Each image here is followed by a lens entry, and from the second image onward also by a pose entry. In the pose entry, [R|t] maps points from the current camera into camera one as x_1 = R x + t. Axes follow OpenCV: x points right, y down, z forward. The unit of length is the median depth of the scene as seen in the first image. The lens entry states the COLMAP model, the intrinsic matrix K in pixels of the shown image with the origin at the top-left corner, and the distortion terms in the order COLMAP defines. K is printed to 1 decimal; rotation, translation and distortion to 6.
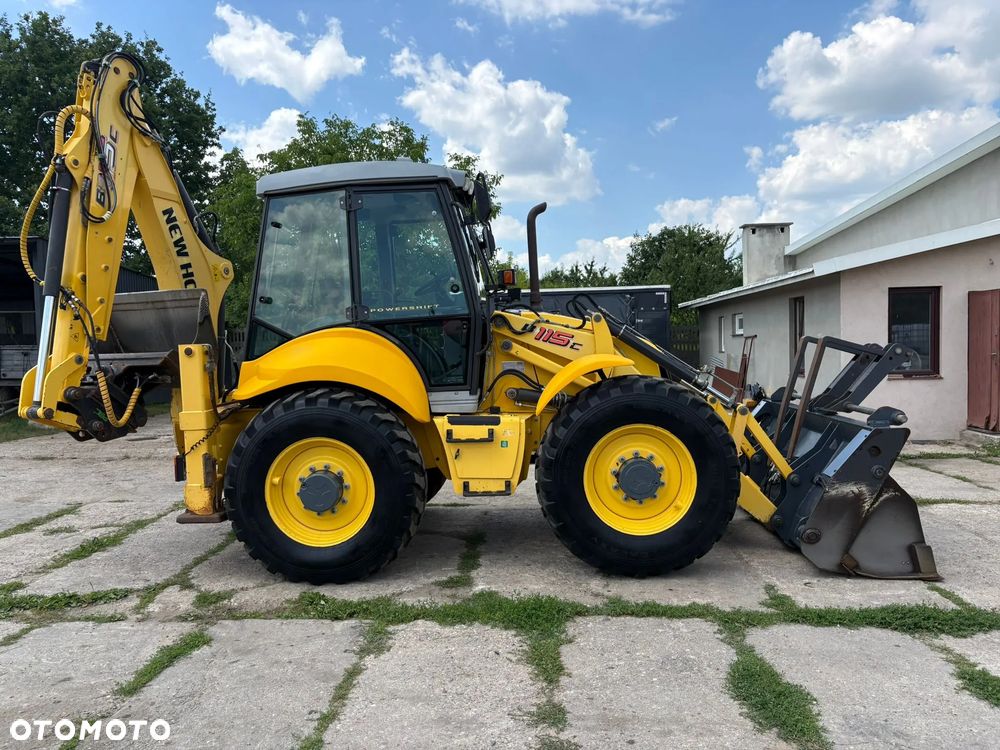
lens RADIAL K [[760.4, 0, 500.1], [0, 760.4, 381.3], [0, 0, 1]] dist [0.045652, -0.045598]
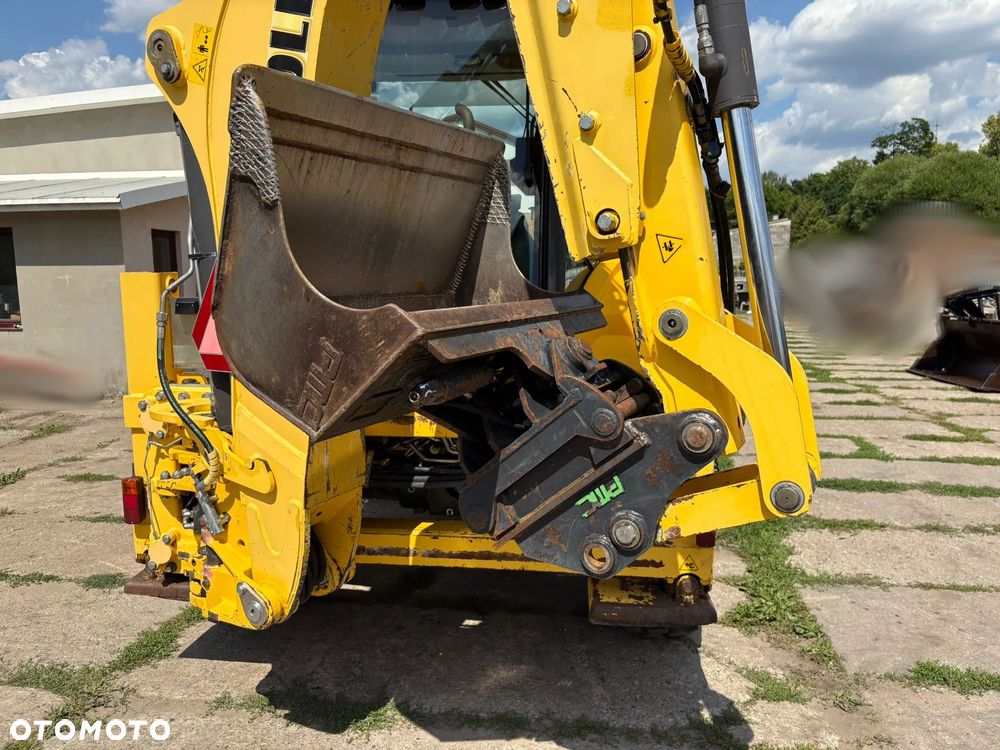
lens RADIAL K [[760.4, 0, 498.4], [0, 760.4, 386.5], [0, 0, 1]] dist [0.045652, -0.045598]
pose [[0.071930, -0.126522, 0.989352, -0.911054], [0.054405, 0.990943, 0.122770, -0.046053], [-0.995925, 0.044995, 0.078162, 1.080459]]
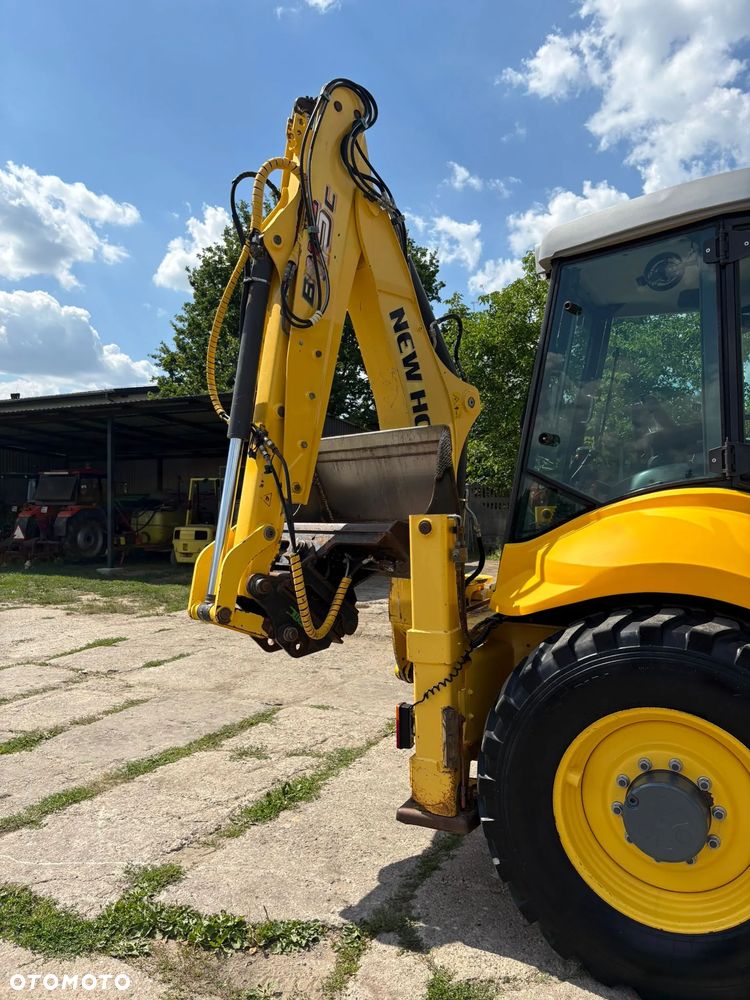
lens RADIAL K [[760.4, 0, 367.4], [0, 760.4, 508.5], [0, 0, 1]] dist [0.045652, -0.045598]
pose [[0.910329, 0.020844, -0.413361, -0.203597], [-0.036229, 0.998911, -0.029415, -0.033673], [0.412297, 0.041753, 0.910092, 0.444114]]
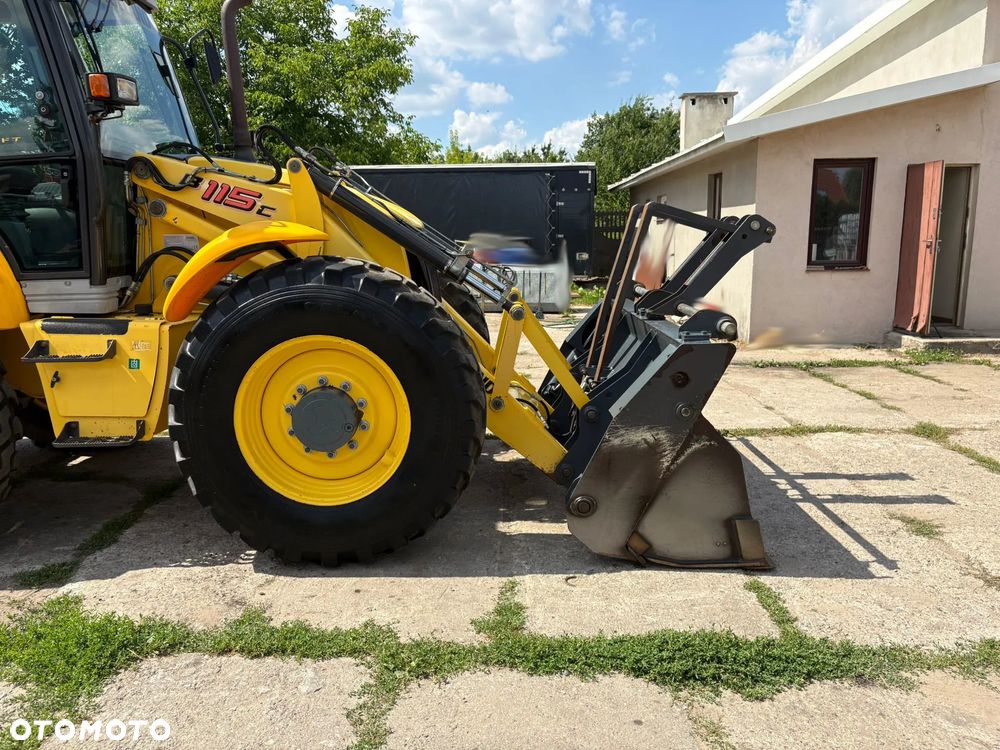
lens RADIAL K [[760.4, 0, 498.5], [0, 760.4, 378.7], [0, 0, 1]] dist [0.045652, -0.045598]
pose [[0.999264, 0.003310, 0.038226, 0.291570], [-0.008525, 0.990524, 0.137078, 0.004244], [-0.037410, -0.137303, 0.989822, 0.348886]]
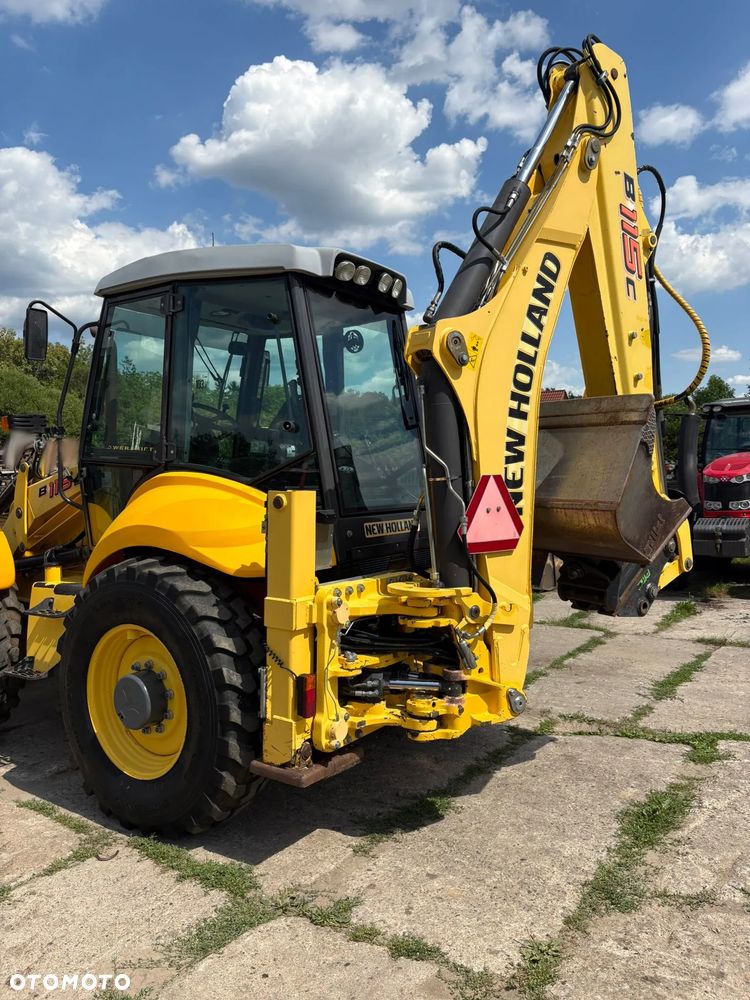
lens RADIAL K [[760.4, 0, 363.9], [0, 760.4, 497.0], [0, 0, 1]] dist [0.045652, -0.045598]
pose [[-0.843127, 0.009731, 0.537626, -0.760853], [0.055936, 0.995999, 0.069693, -0.107529], [-0.534797, 0.088832, -0.840298, 1.853347]]
